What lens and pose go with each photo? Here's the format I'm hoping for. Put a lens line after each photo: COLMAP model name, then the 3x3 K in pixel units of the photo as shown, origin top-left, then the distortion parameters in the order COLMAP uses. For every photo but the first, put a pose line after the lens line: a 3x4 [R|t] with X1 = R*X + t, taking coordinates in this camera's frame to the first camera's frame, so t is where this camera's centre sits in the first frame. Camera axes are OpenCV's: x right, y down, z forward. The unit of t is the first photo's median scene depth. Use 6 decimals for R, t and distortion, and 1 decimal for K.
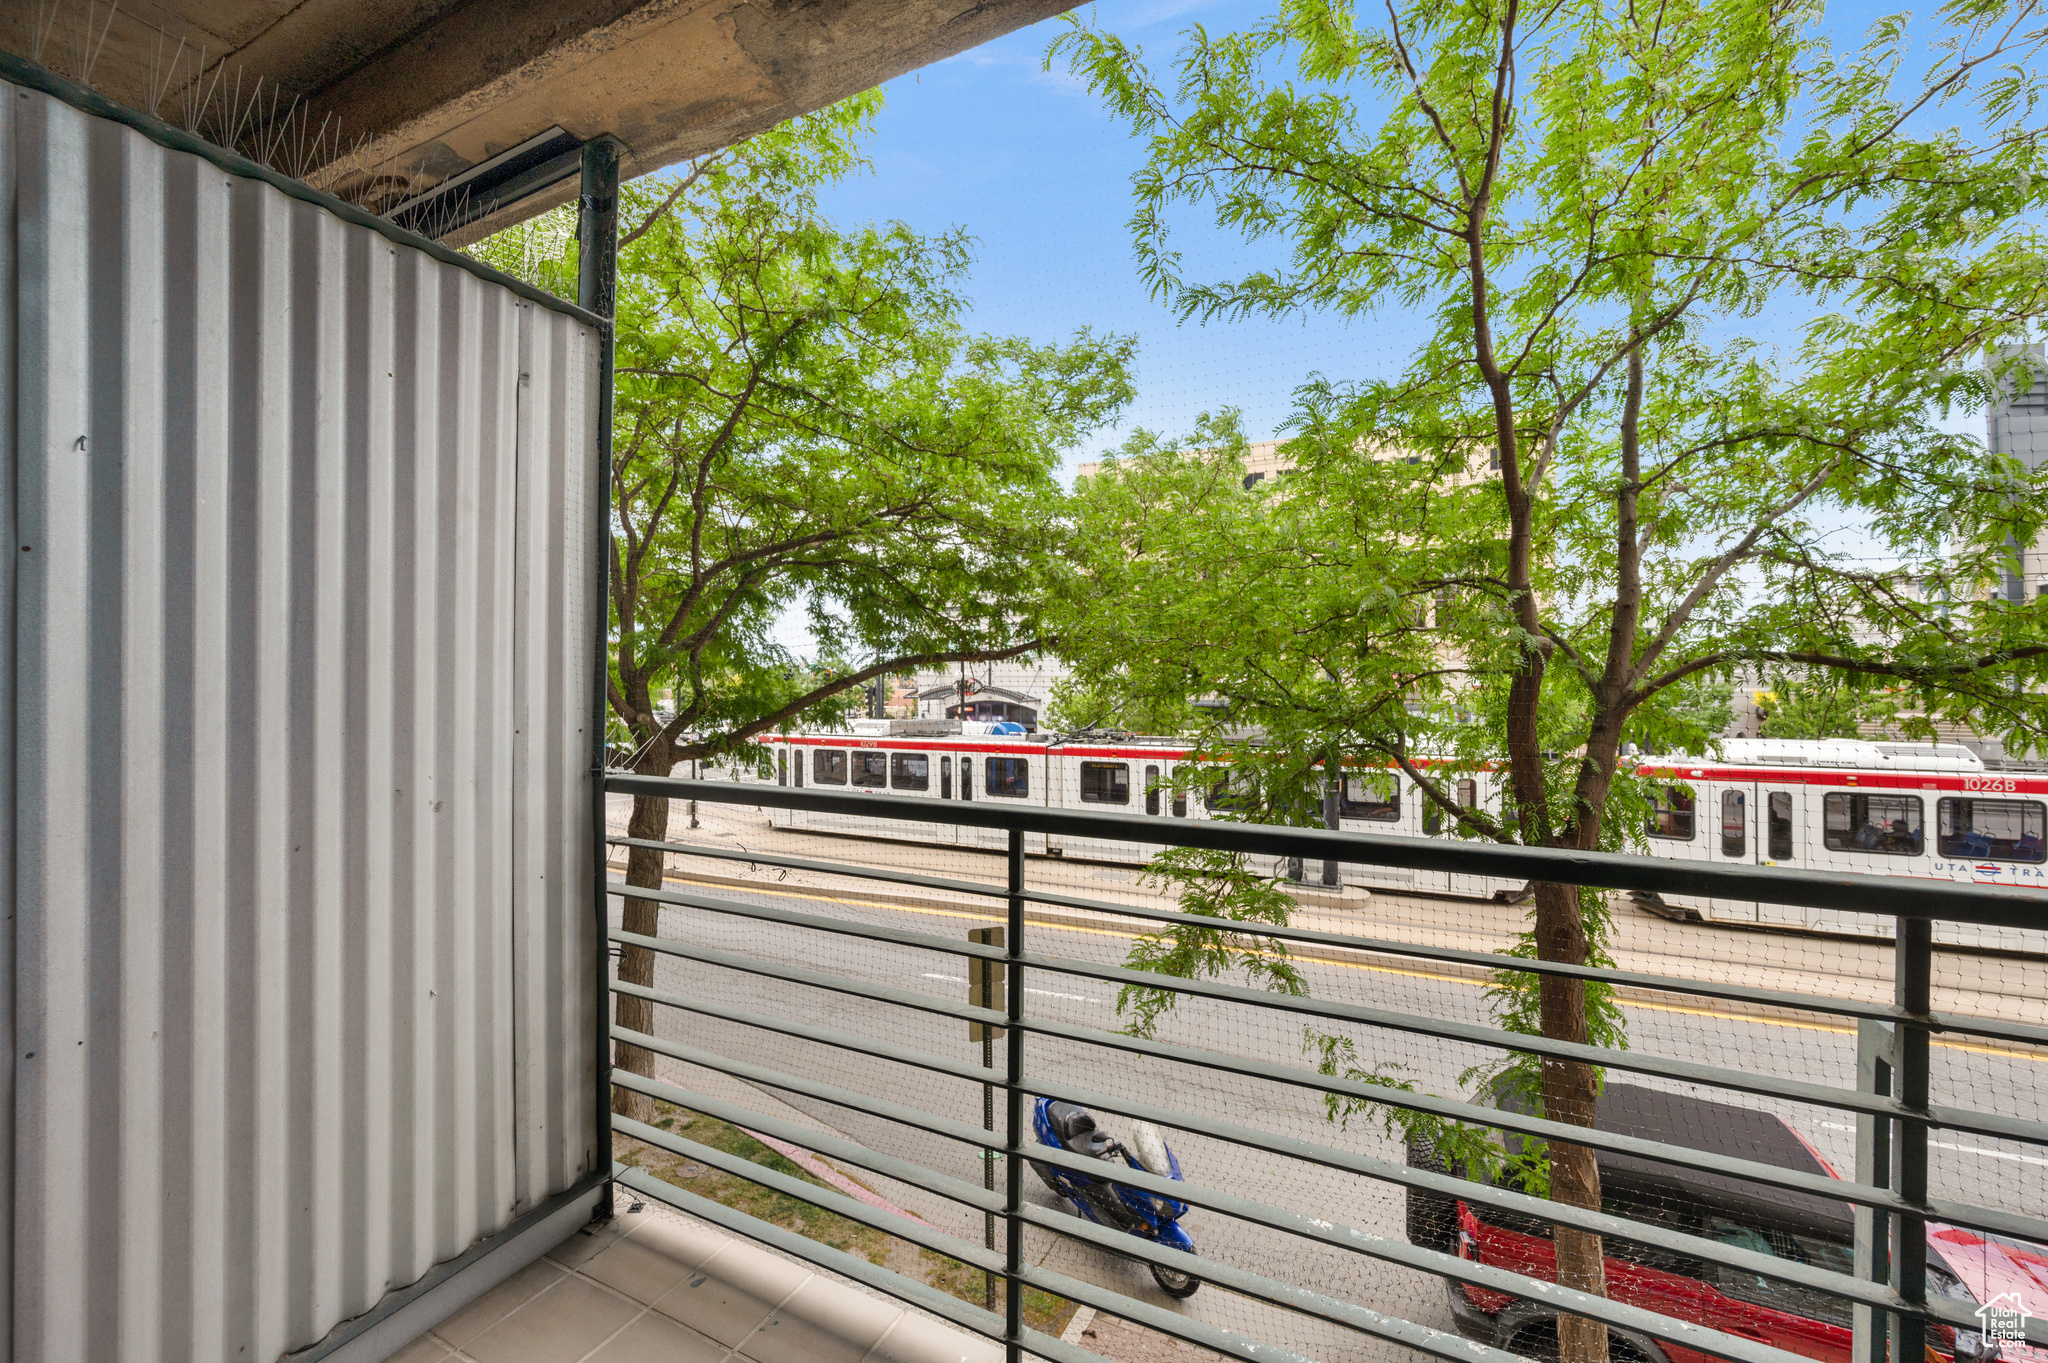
lens RADIAL K [[817.0, 0, 1020.6], [0, 817.0, 682.4], [0, 0, 1]] dist [-0.001796, 0.000516]
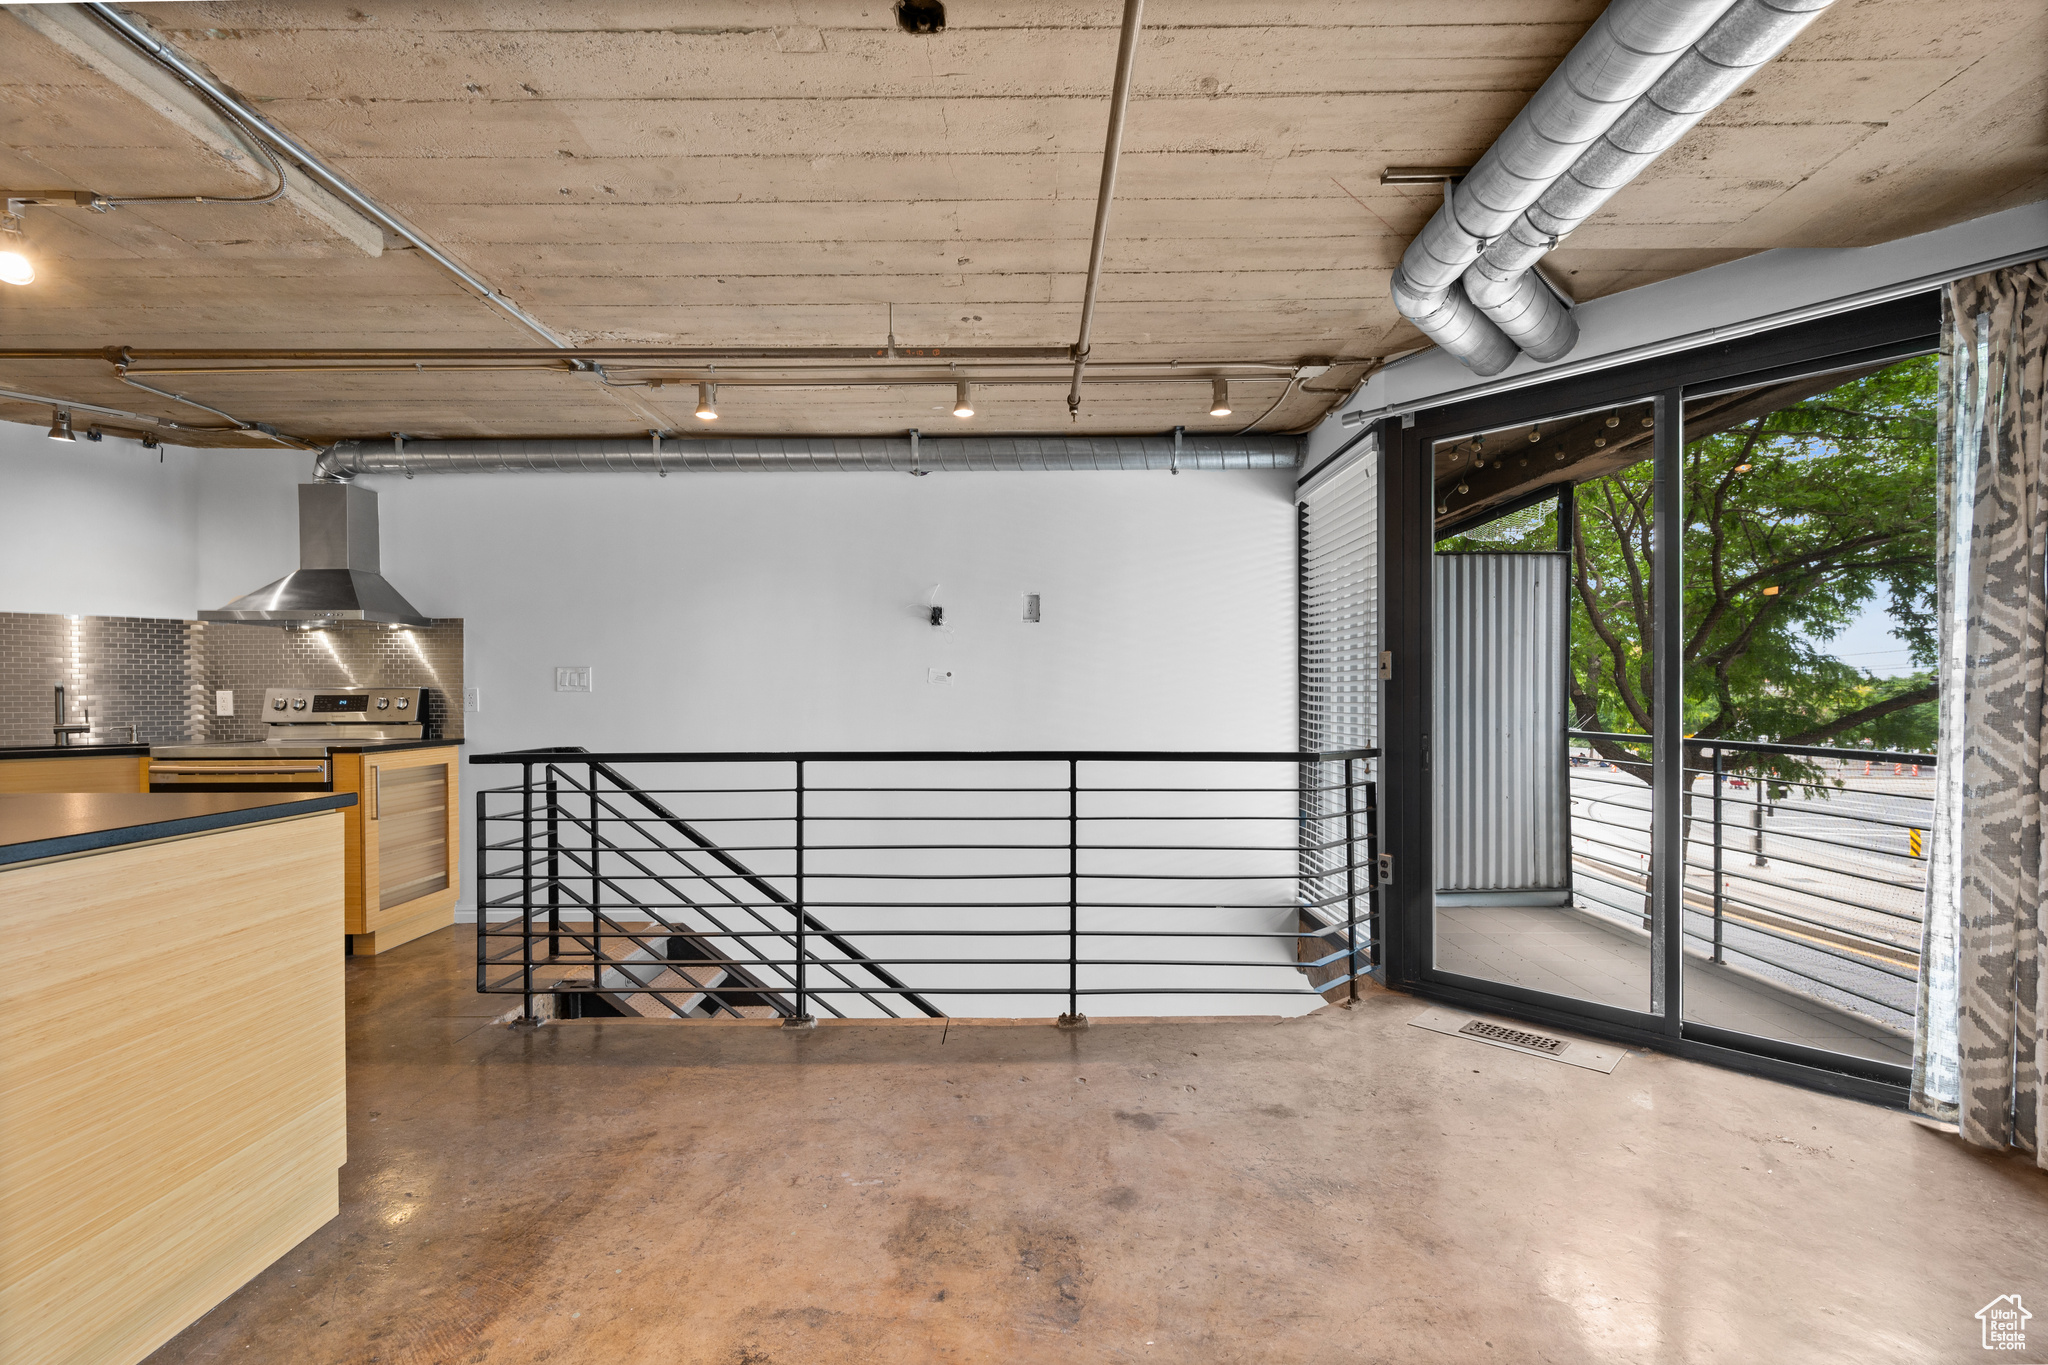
lens RADIAL K [[863.8, 0, 1027.7], [0, 863.8, 700.9], [0, 0, 1]] dist [-0.002065, 0.000262]
pose [[0.452472, -0.002190, -0.891776, 1.080163], [0.004225, 0.999991, -0.000313, 0.013442], [0.891769, -0.003626, 0.452477, -1.651068]]
